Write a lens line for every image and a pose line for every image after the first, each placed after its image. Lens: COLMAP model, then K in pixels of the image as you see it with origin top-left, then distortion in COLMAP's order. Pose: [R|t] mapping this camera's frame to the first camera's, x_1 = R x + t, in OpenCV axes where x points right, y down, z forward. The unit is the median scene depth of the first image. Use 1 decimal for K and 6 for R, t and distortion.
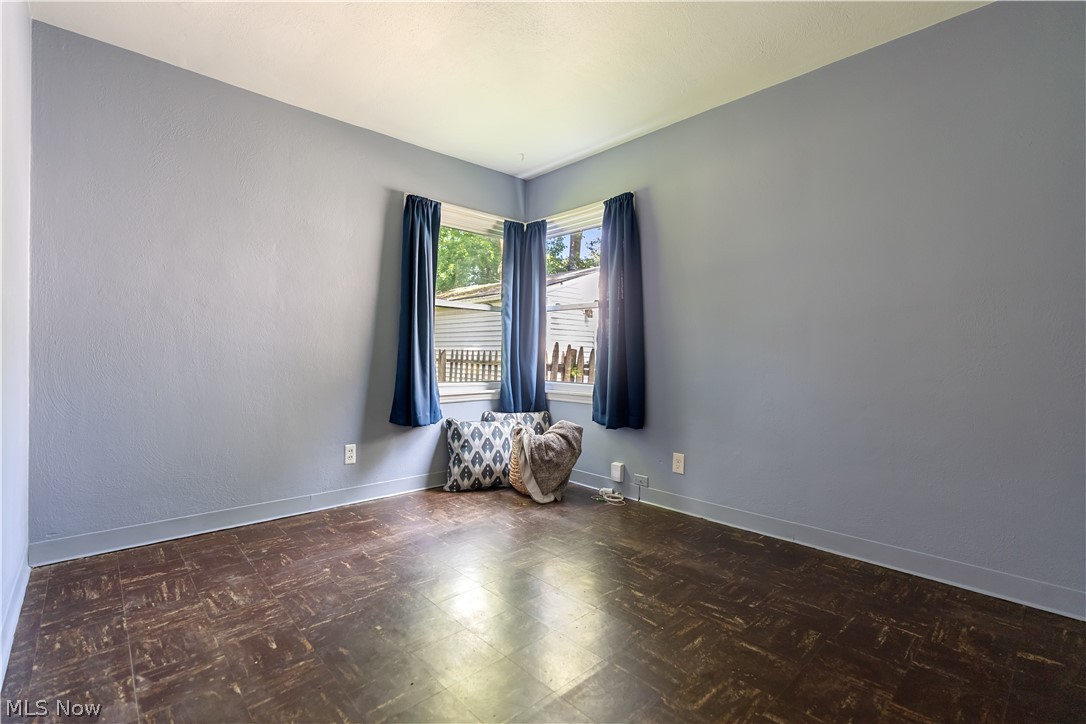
lens RADIAL K [[492.1, 0, 543.0], [0, 492.1, 362.0], [0, 0, 1]] dist [-0.004322, 0.001095]
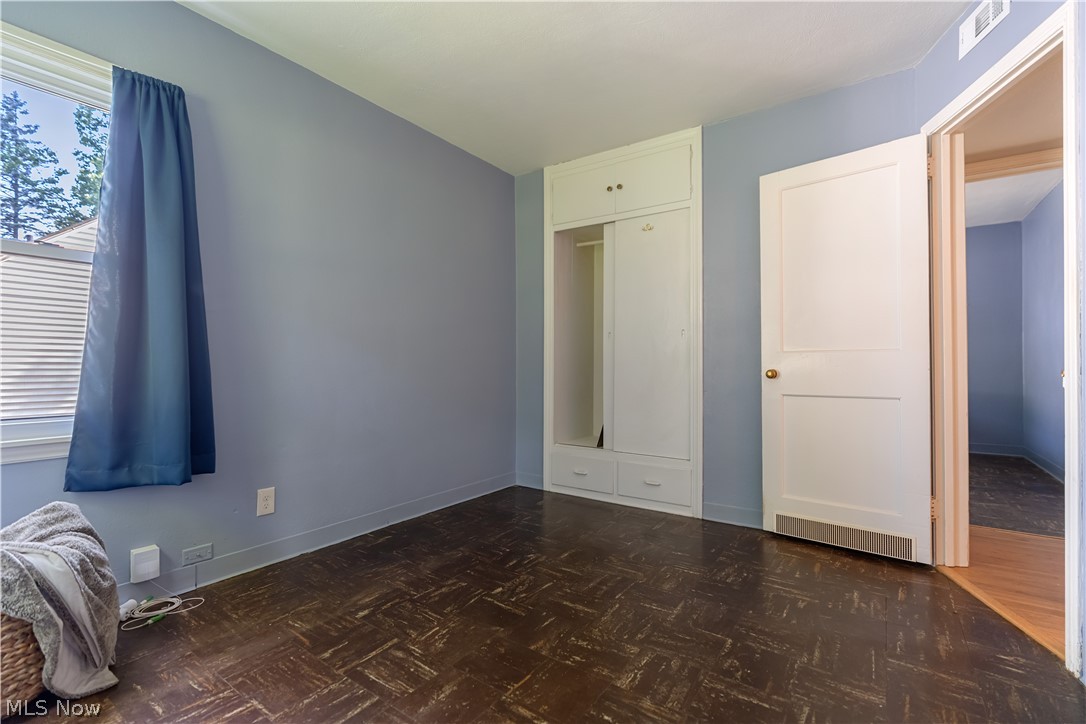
lens RADIAL K [[492.1, 0, 543.0], [0, 492.1, 362.0], [0, 0, 1]] dist [-0.004322, 0.001095]
pose [[-0.205892, -0.003456, 0.978569, -0.828439], [0.014558, 0.999872, 0.006594, -0.007931], [-0.978466, 0.015604, -0.205816, 1.119074]]
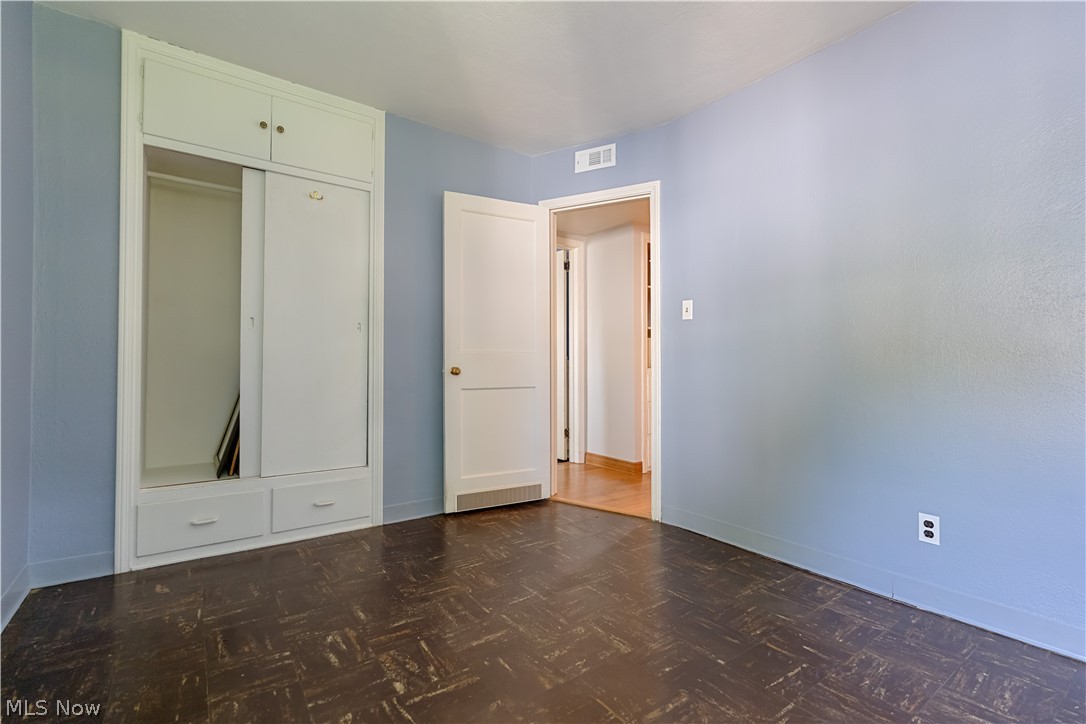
lens RADIAL K [[492.1, 0, 543.0], [0, 492.1, 362.0], [0, 0, 1]] dist [-0.004322, 0.001095]
pose [[-0.992381, -0.019370, 0.121676, -0.094529], [-0.017049, 0.999653, 0.020088, -0.022158], [-0.122023, 0.017860, -0.992367, 1.690660]]
